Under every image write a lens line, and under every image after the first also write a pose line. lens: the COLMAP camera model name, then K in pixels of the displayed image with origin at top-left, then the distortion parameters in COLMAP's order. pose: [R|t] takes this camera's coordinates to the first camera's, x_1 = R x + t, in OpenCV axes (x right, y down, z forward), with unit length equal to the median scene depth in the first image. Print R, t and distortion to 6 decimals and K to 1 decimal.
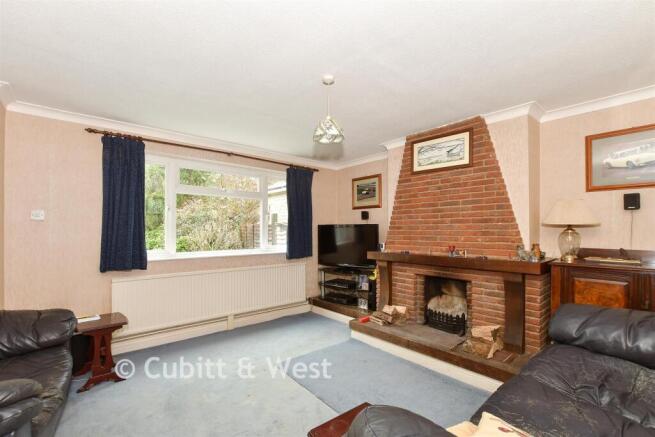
lens RADIAL K [[277.7, 0, 328.1], [0, 277.7, 232.1], [0, 0, 1]] dist [-0.000100, 0.000021]
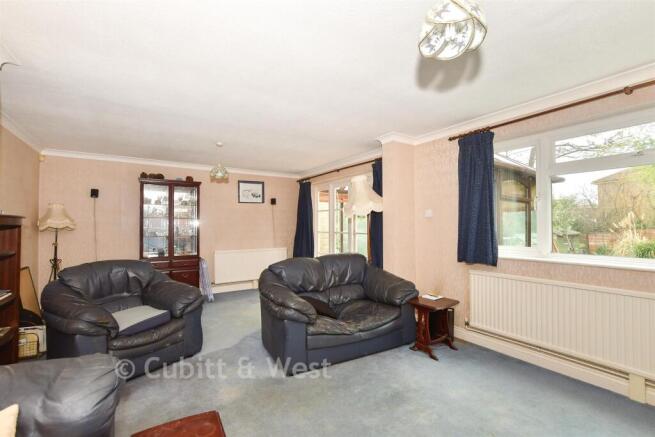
lens RADIAL K [[293.3, 0, 327.5], [0, 293.3, 218.5], [0, 0, 1]] dist [-0.001064, -0.000161]
pose [[-0.100442, -0.021501, -0.994711, 0.388619], [-0.000017, 0.999767, -0.021608, -0.003600], [0.994943, -0.002154, -0.100419, 0.560123]]
